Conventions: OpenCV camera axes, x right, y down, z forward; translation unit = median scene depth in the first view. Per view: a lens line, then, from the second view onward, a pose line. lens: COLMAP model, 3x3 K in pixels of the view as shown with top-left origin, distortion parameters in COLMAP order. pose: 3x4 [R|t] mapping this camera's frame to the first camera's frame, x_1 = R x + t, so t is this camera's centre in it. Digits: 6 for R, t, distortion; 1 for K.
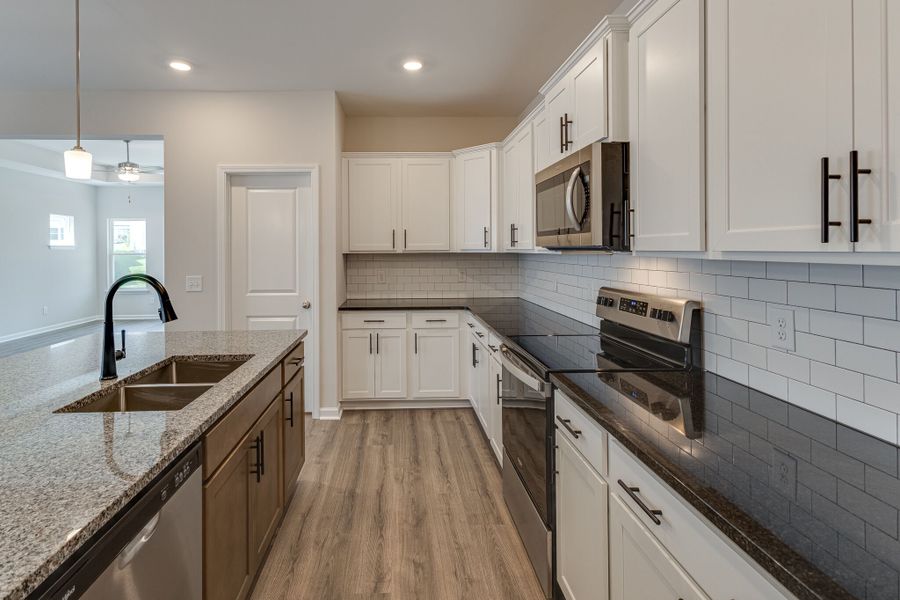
lens RADIAL K [[442.1, 0, 414.0], [0, 442.1, 247.5], [0, 0, 1]] dist [0.003404, -0.000249]
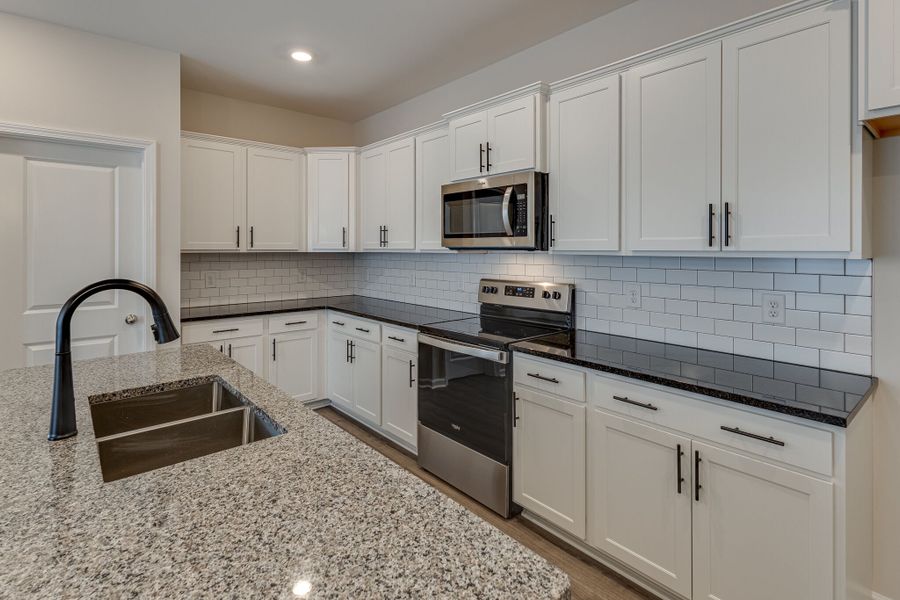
lens RADIAL K [[442.1, 0, 450.2], [0, 442.1, 247.8], [0, 0, 1]] dist [0.003404, -0.000249]
pose [[0.772729, 0.007405, 0.634693, -0.456484], [-0.007558, 0.999968, -0.002464, 0.003440], [-0.634691, -0.002893, 0.772761, 0.071623]]
